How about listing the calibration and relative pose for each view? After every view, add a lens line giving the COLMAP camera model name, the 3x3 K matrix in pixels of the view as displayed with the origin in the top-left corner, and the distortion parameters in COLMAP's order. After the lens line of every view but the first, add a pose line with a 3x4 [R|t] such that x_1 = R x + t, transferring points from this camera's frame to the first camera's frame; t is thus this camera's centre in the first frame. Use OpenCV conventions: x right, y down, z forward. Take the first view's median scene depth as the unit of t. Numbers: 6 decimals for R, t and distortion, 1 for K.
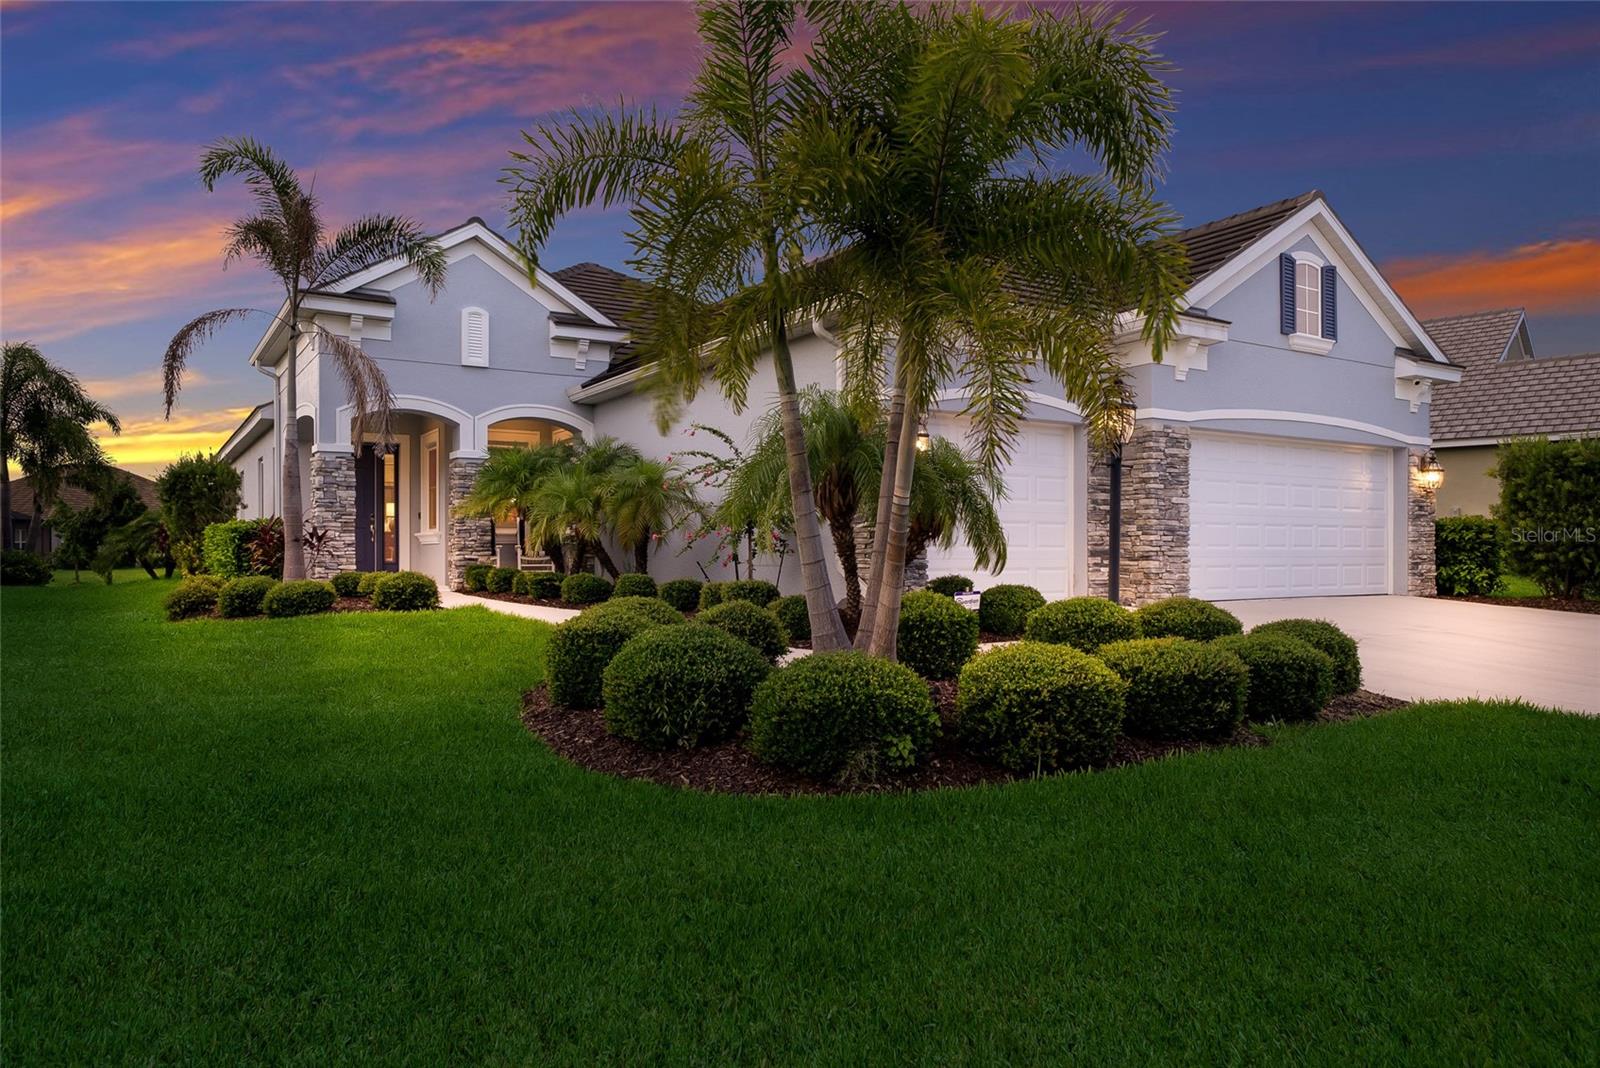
lens RADIAL K [[1047.0, 0, 801.0], [0, 1047.0, 534.7], [0, 0, 1]] dist [0.008743, -0.001520]
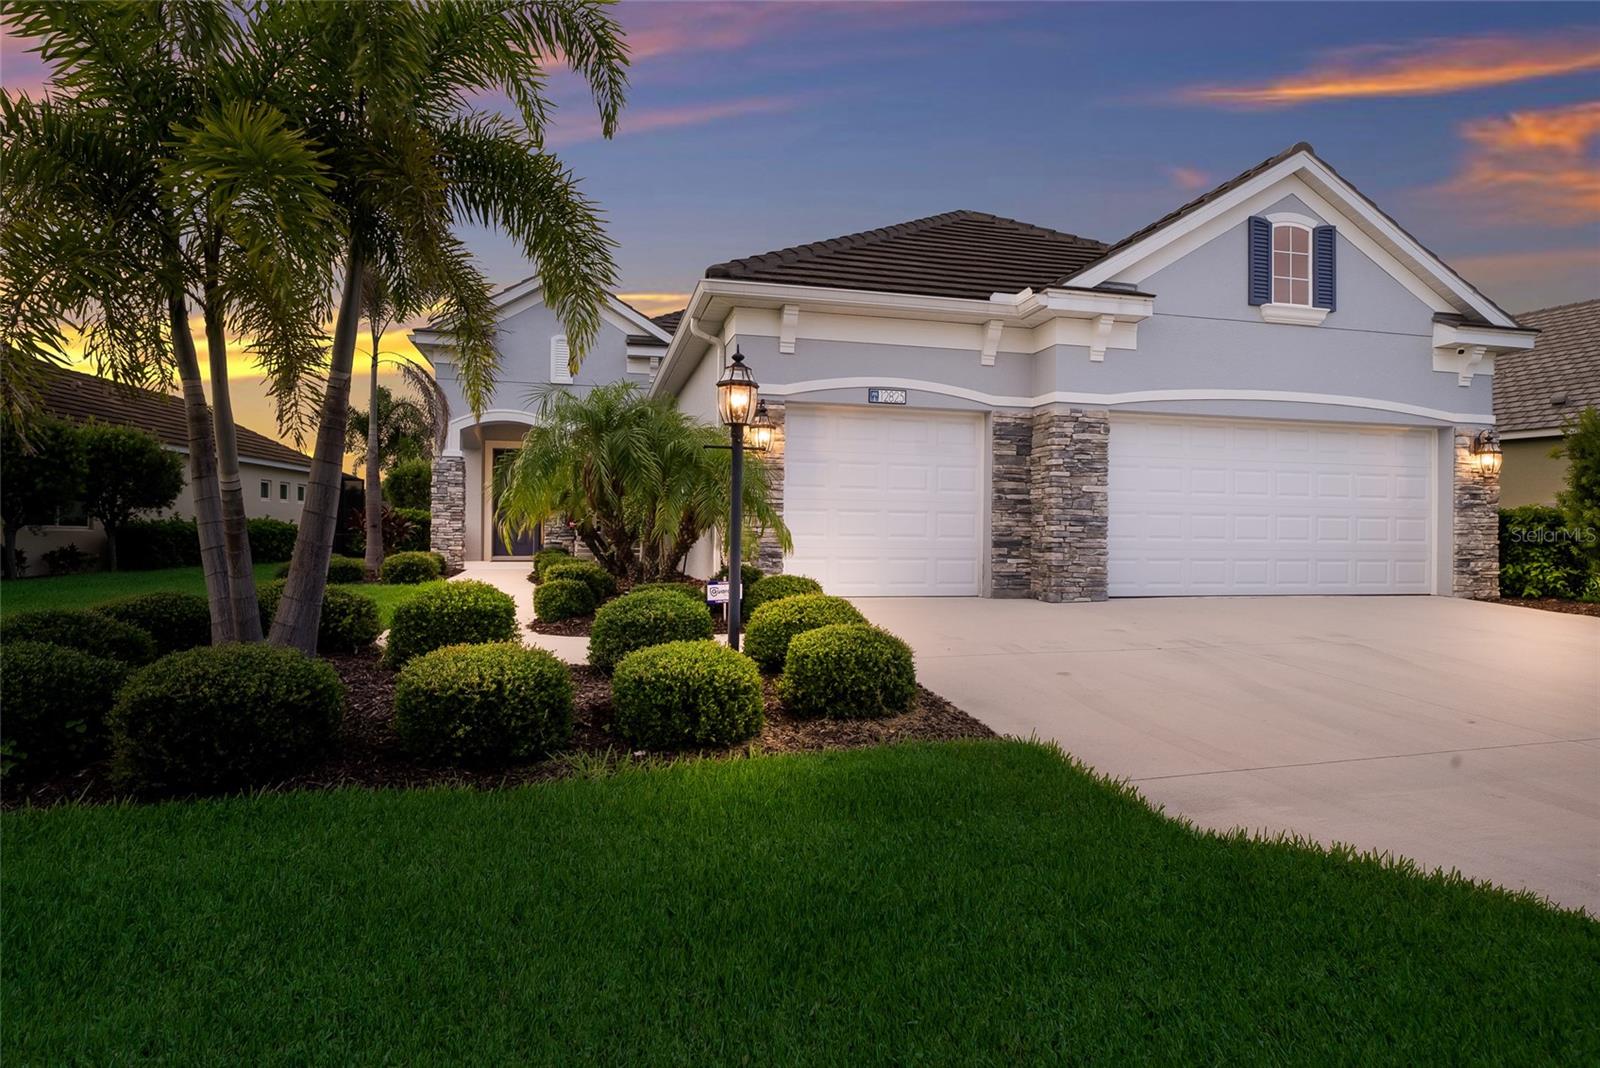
lens RADIAL K [[871.1, 0, 798.2], [0, 871.1, 535.1], [0, 0, 1]] dist [-0.004976, 0.001815]
pose [[0.946825, 0.008817, -0.321629, 0.328368], [-0.005000, 0.999907, 0.012693, 0.000282], [0.321711, -0.010410, 0.946781, 0.156350]]
